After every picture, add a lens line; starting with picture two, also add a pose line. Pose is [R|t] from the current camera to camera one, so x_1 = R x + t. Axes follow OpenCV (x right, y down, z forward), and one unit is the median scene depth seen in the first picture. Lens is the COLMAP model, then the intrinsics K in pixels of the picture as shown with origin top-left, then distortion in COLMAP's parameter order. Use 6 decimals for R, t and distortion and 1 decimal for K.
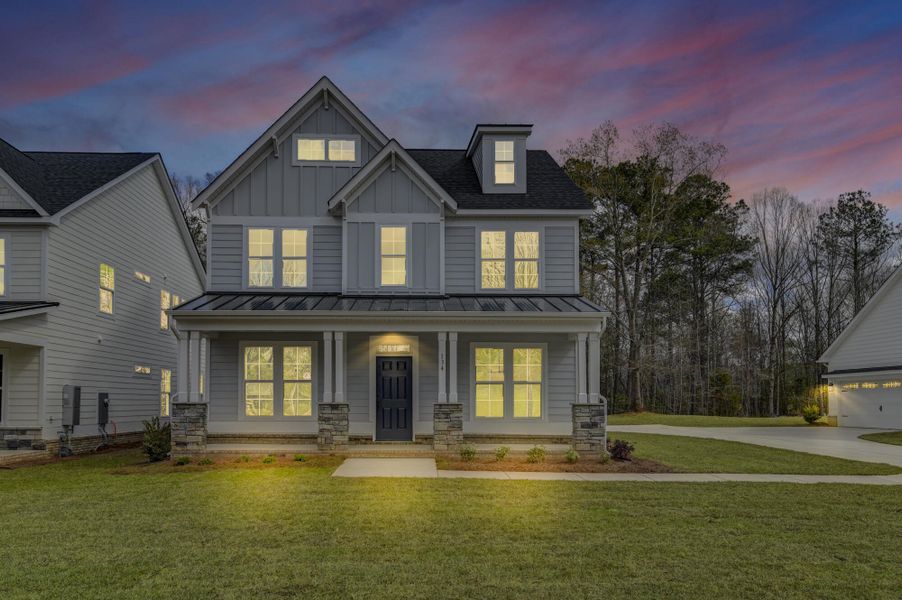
lens RADIAL K [[576.9, 0, 451.0], [0, 576.9, 377.4], [0, 0, 1]] dist [0.016780, -0.000284]
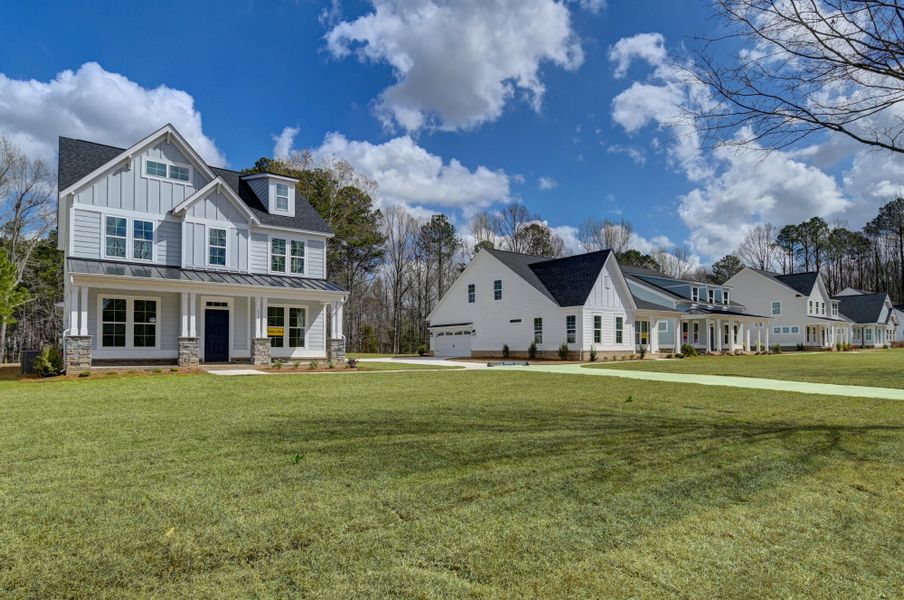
lens RADIAL K [[471.5, 0, 445.3], [0, 471.5, 299.2], [0, 0, 1]] dist [0.000242, -0.000688]
pose [[0.810279, 0.055534, 0.583407, -0.079703], [-0.018834, 0.997453, -0.068788, 0.003151], [-0.585742, 0.044750, 0.809261, -0.099434]]
